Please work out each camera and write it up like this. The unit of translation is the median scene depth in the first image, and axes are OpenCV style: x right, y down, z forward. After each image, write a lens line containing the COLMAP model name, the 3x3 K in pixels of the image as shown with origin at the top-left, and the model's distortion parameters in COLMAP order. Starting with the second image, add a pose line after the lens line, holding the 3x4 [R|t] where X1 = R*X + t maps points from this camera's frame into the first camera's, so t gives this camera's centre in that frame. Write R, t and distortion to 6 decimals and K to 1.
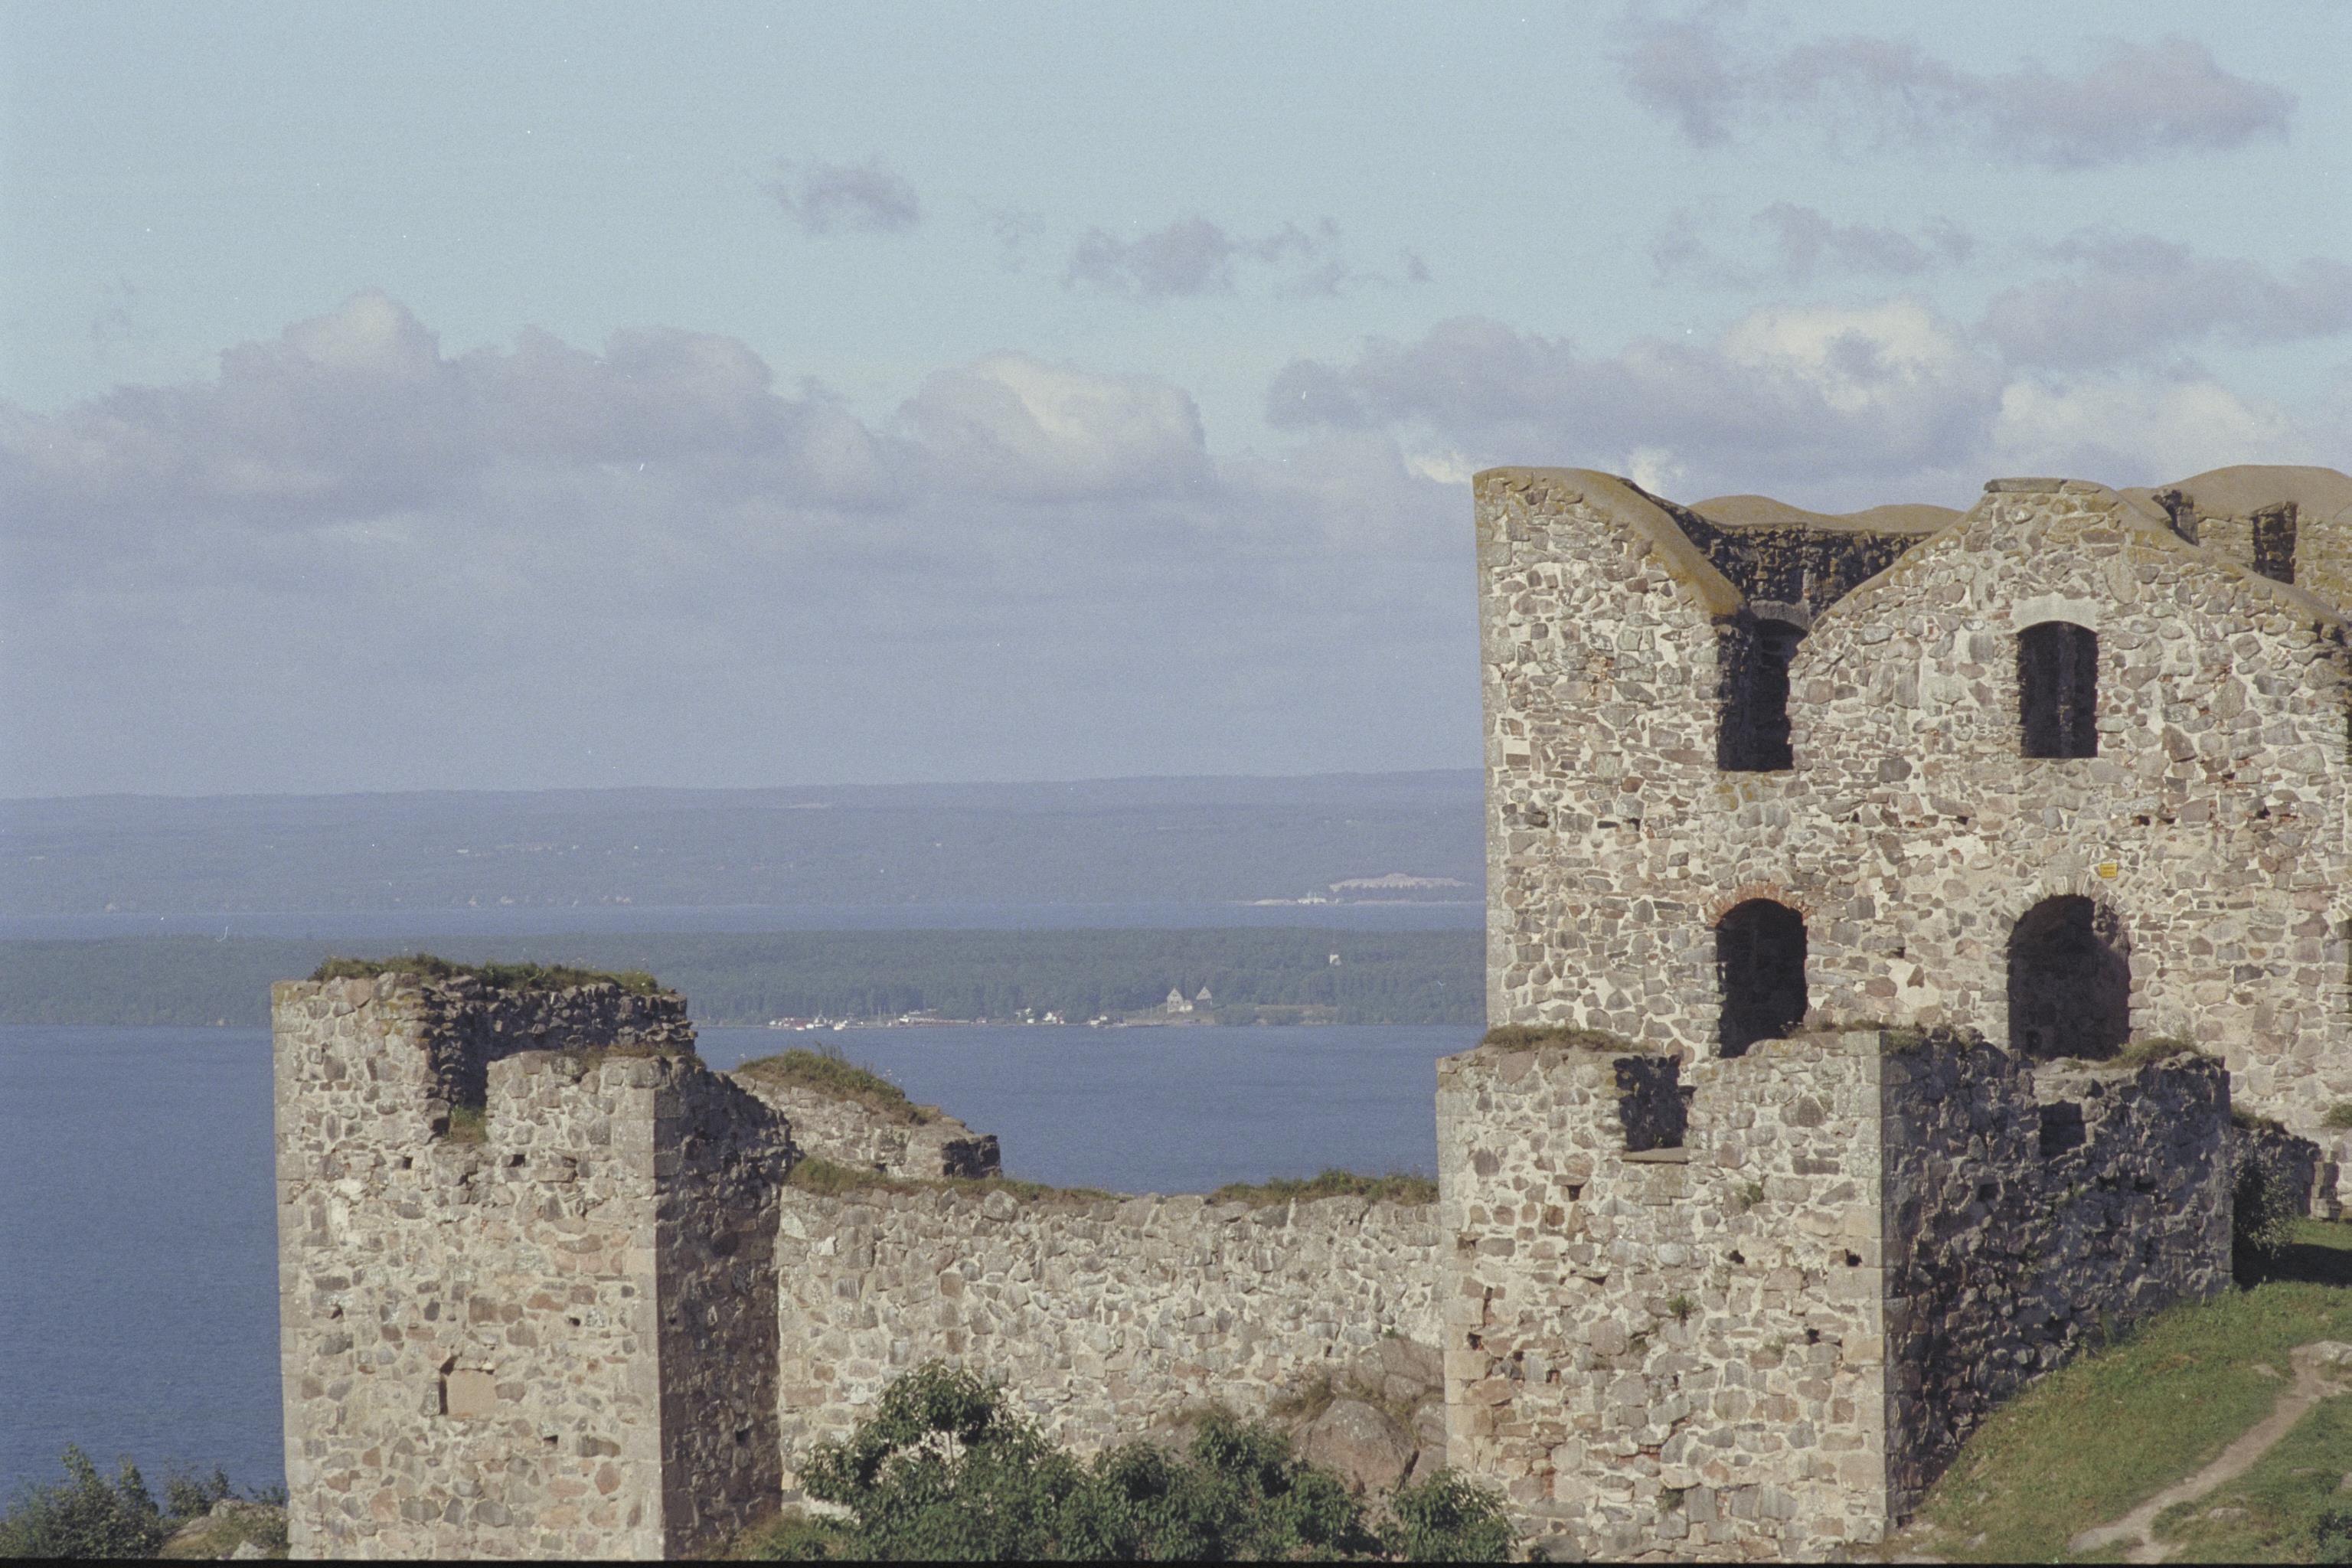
lens RADIAL K [[12264.7, 0, 1176.0], [0, 12264.7, 784.0], [0, 0, 1]] dist [1.182678, -10.935006]
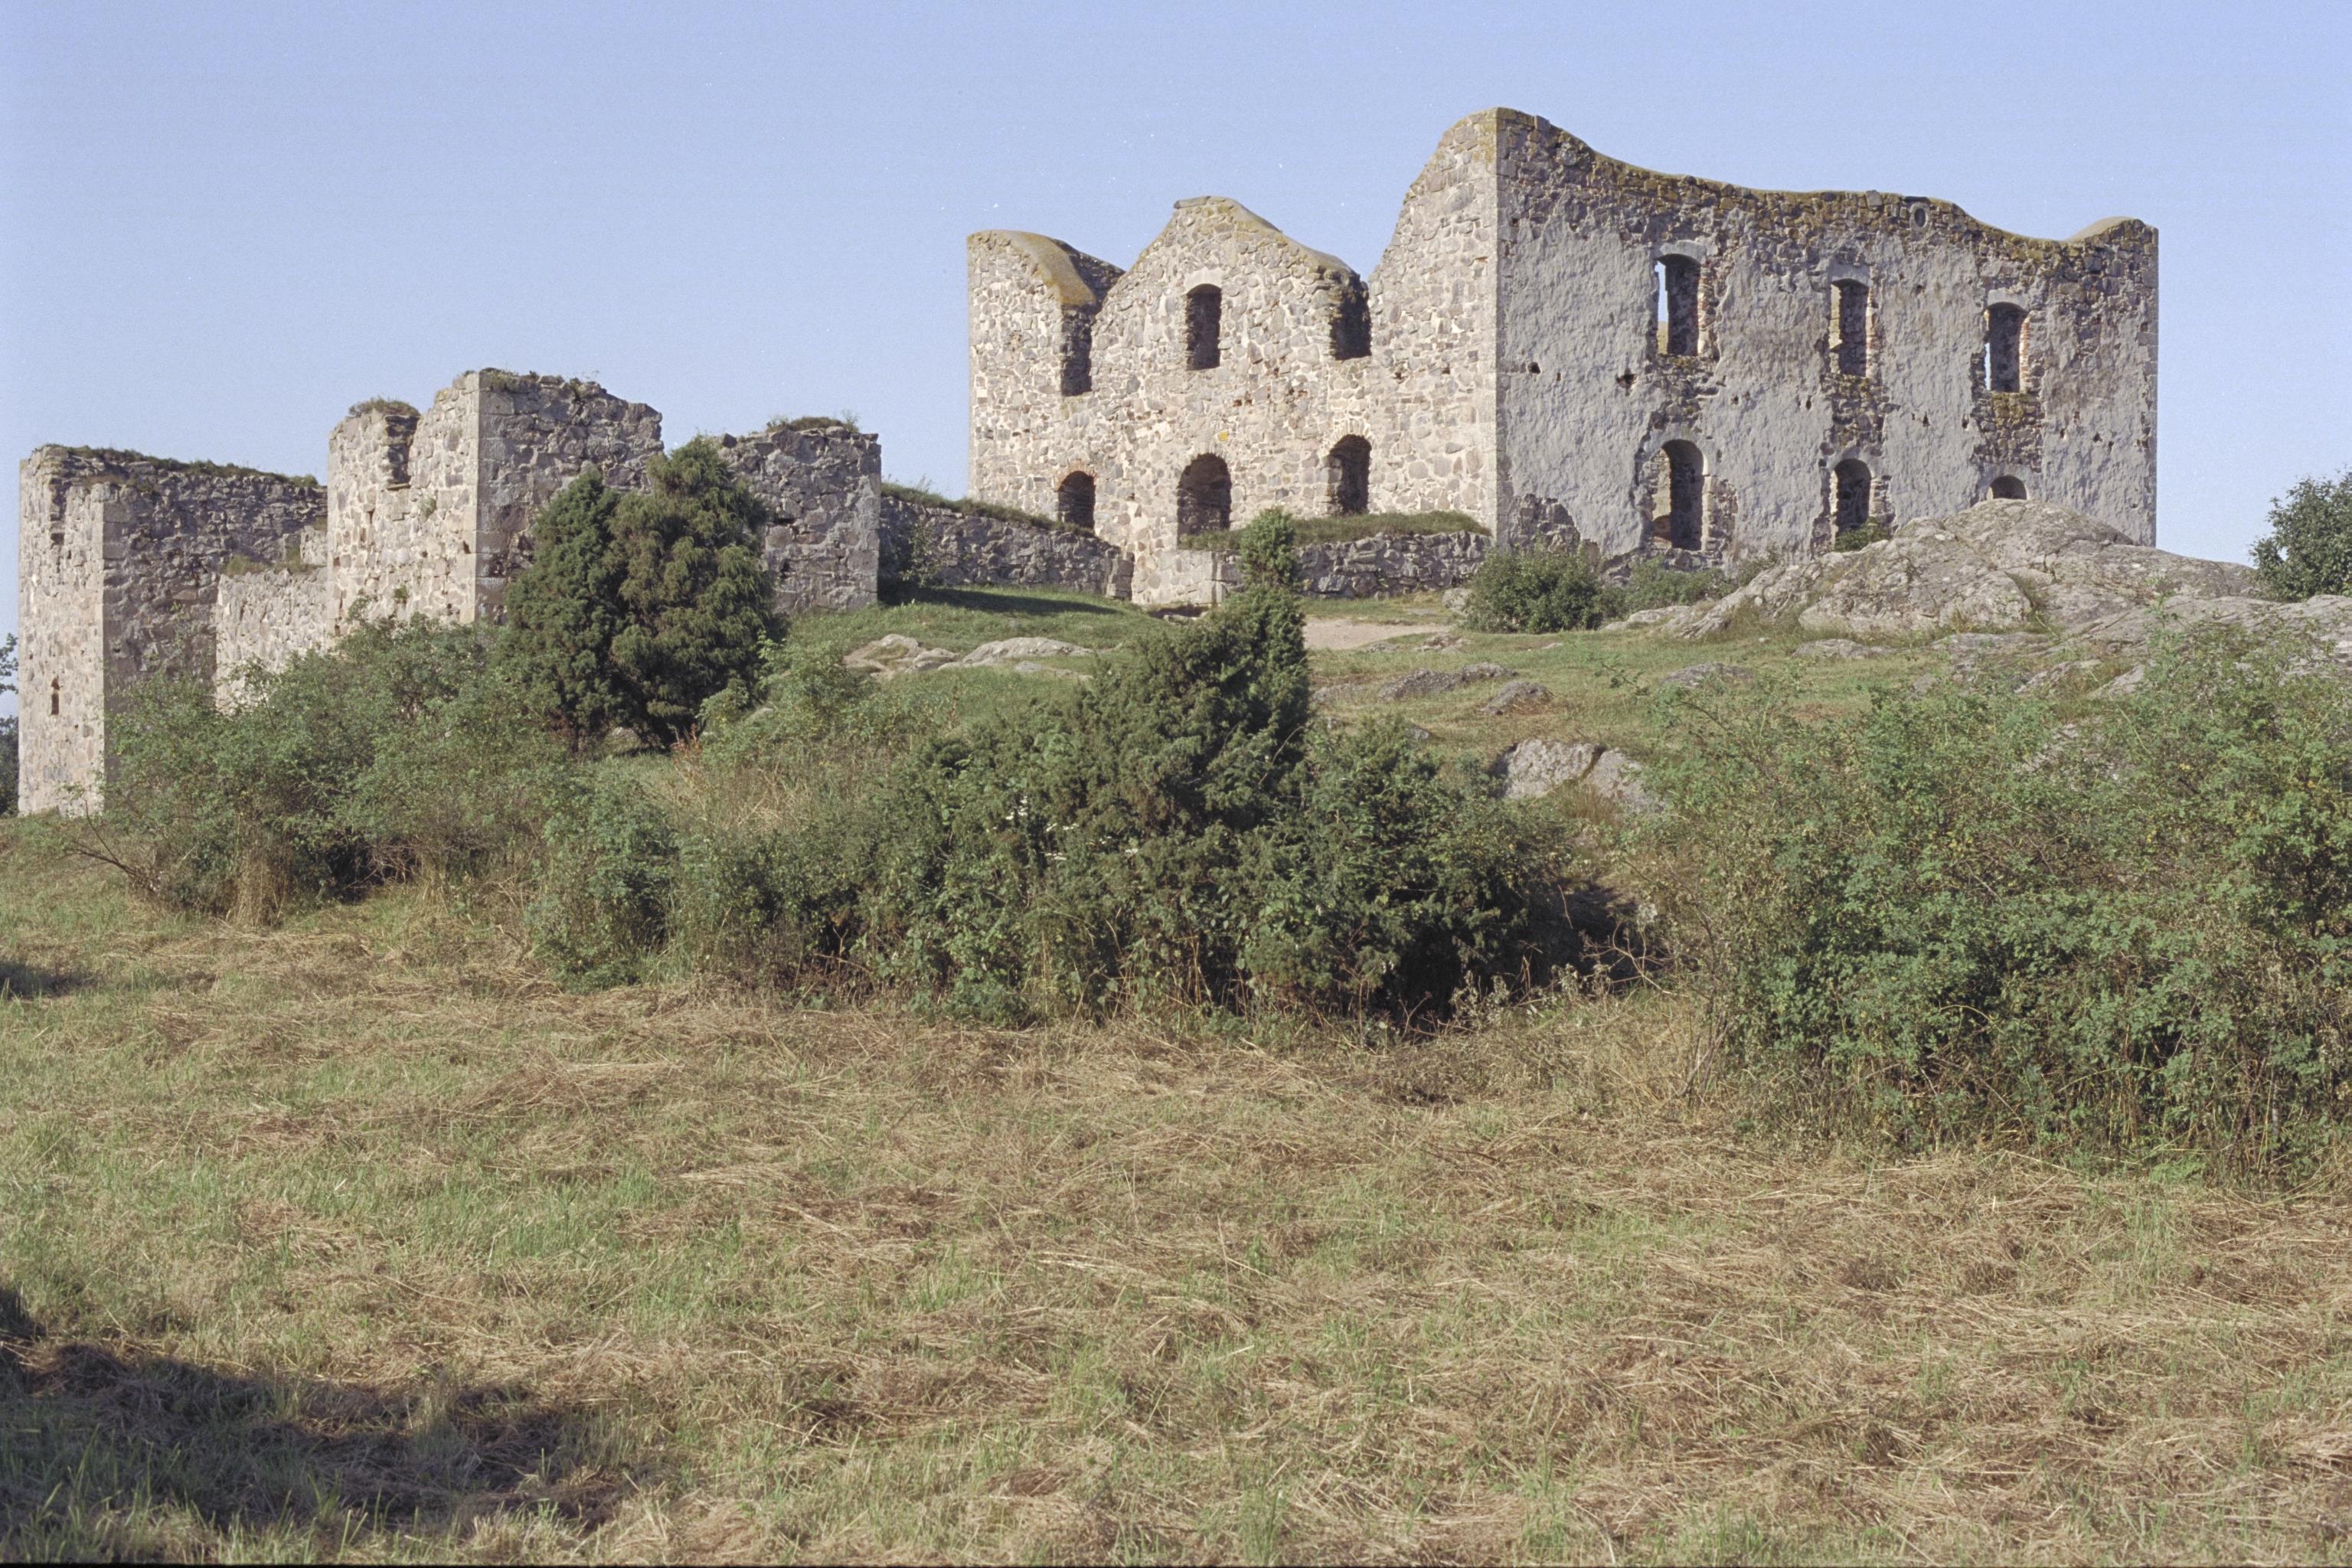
lens RADIAL K [[3486.2, 0, 1176.0], [0, 3486.2, 784.0], [0, 0, 1]] dist [-0.108169, 0.144876]
pose [[0.962425, 0.029429, -0.269950, 0.208296], [-0.029938, 0.999549, 0.002230, 0.055352], [0.269894, 0.005935, 0.962872, 0.608985]]
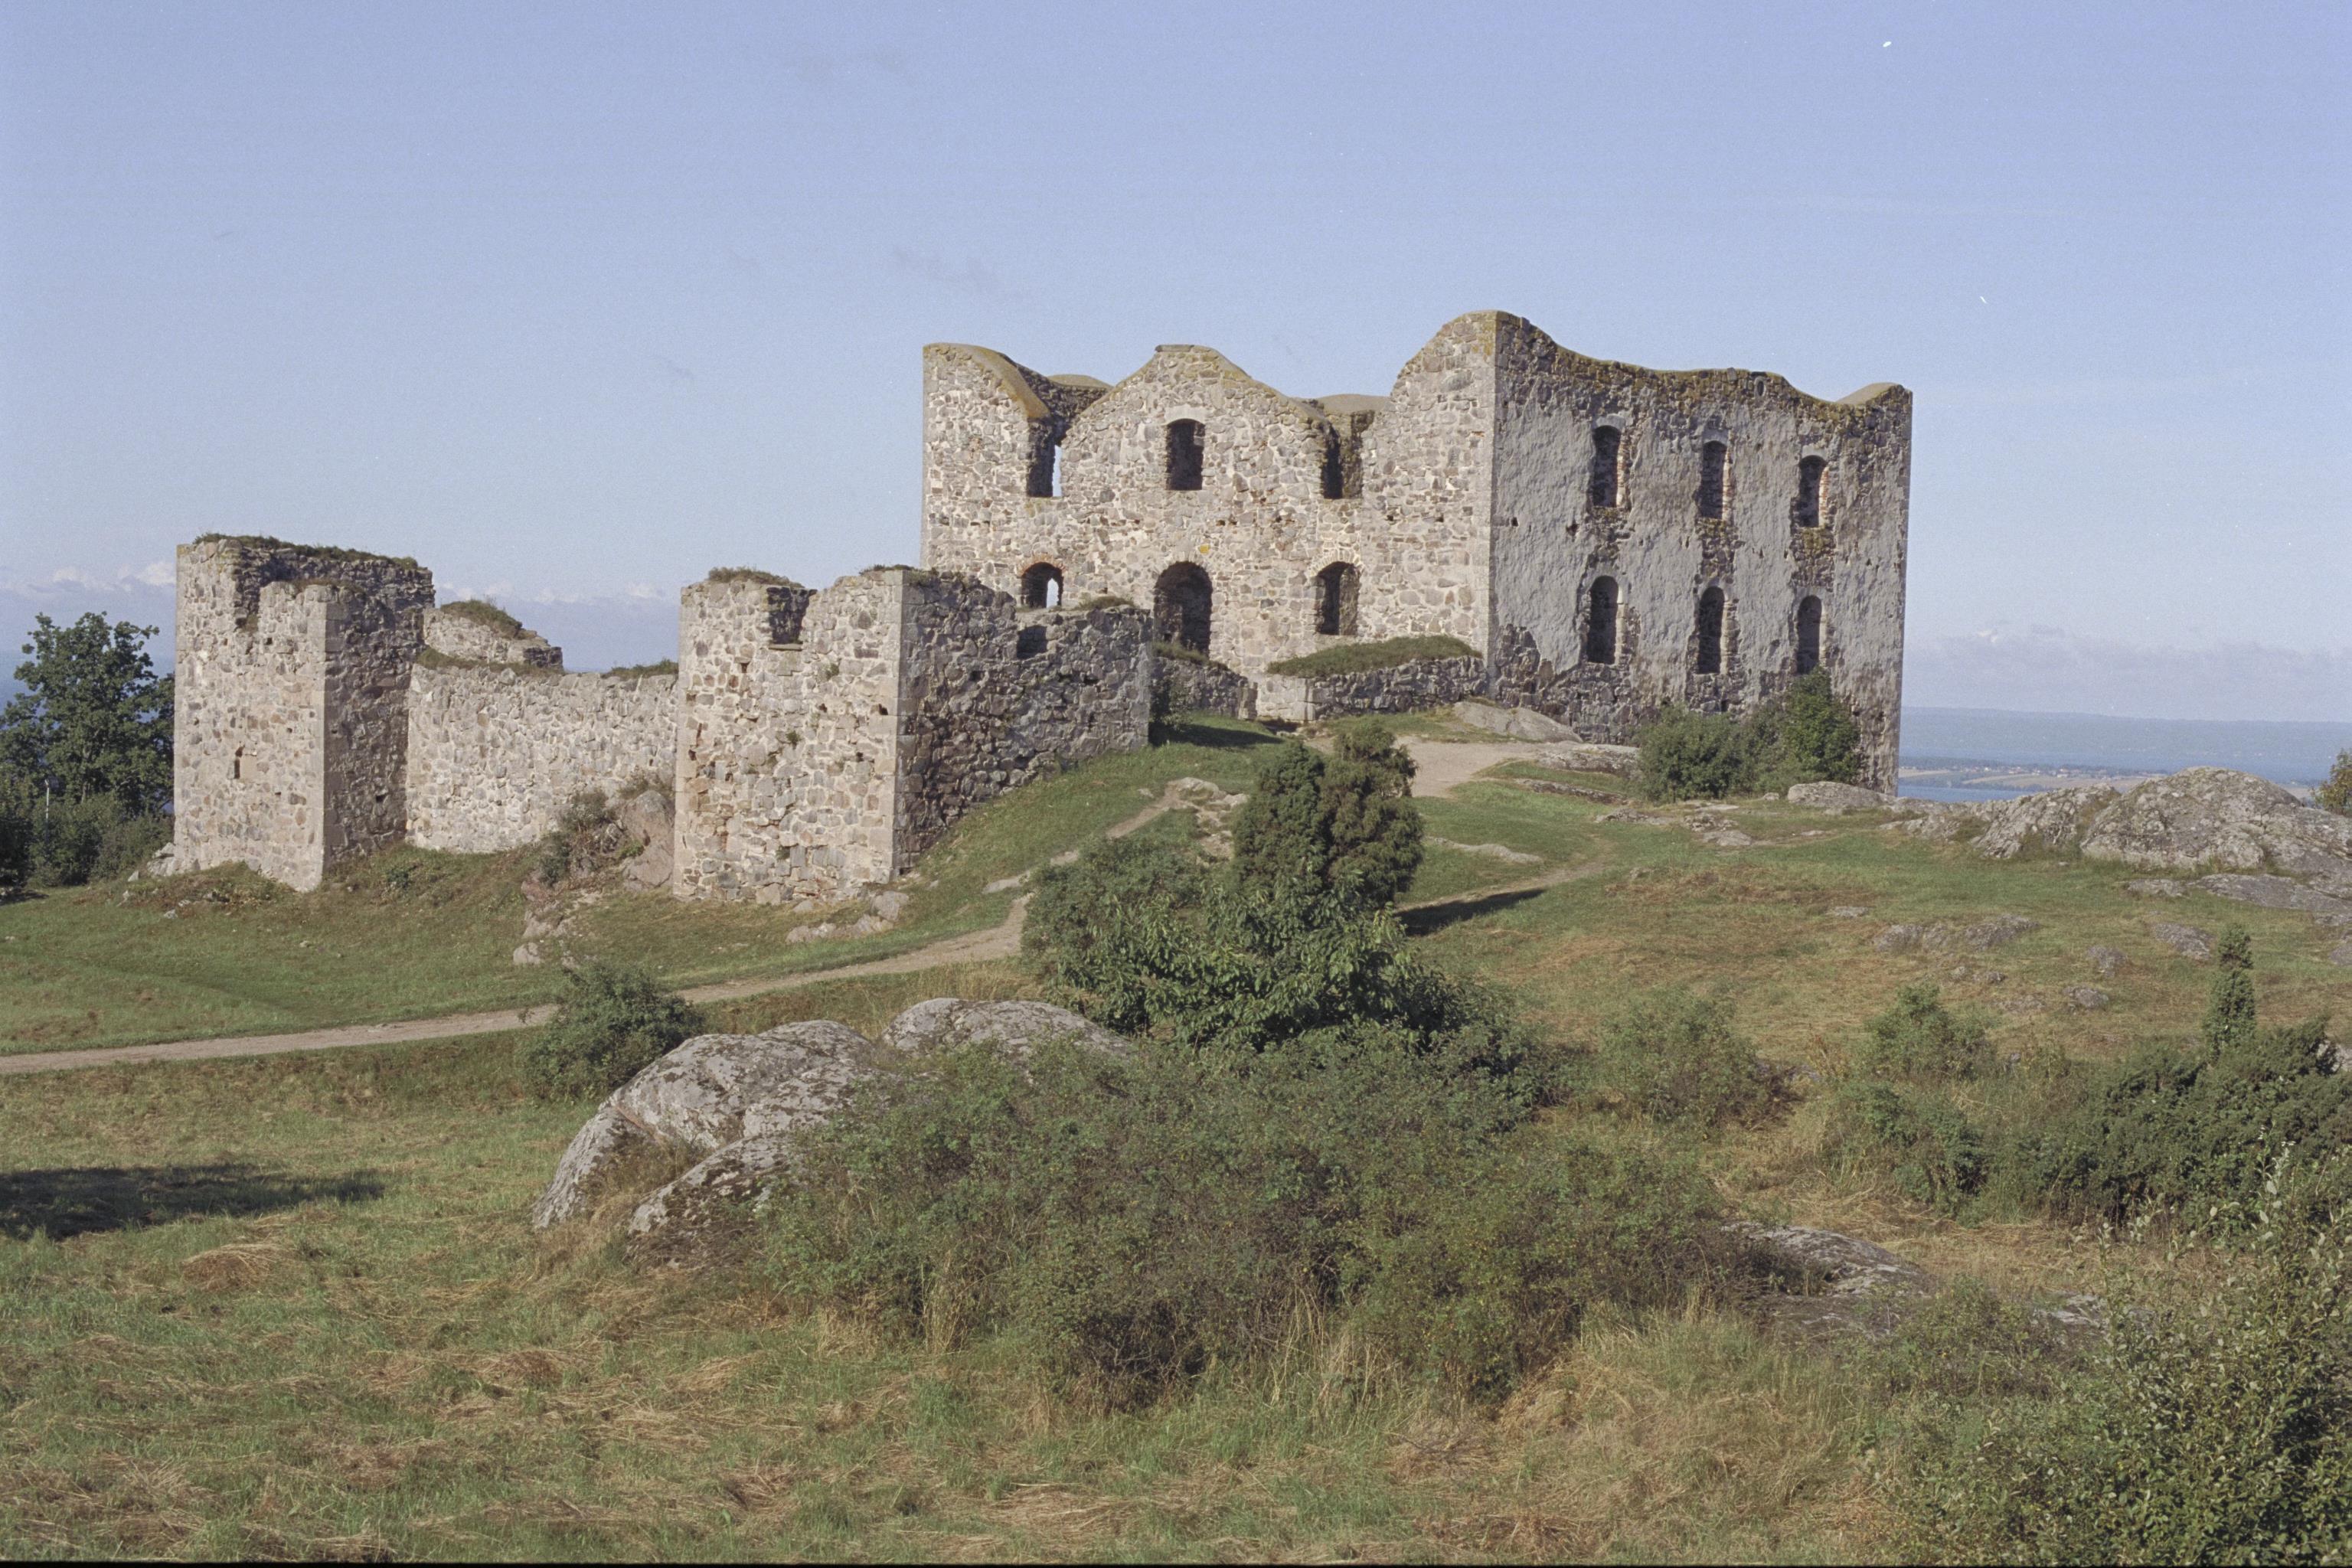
lens RADIAL K [[3486.2, 0, 1176.0], [0, 3486.2, 784.0], [0, 0, 1]] dist [-0.108169, 0.144876]
pose [[0.997706, 0.051414, -0.044033, 0.104582], [-0.050164, 0.998319, 0.029043, 0.030149], [0.045452, -0.026767, 0.998608, 0.496048]]
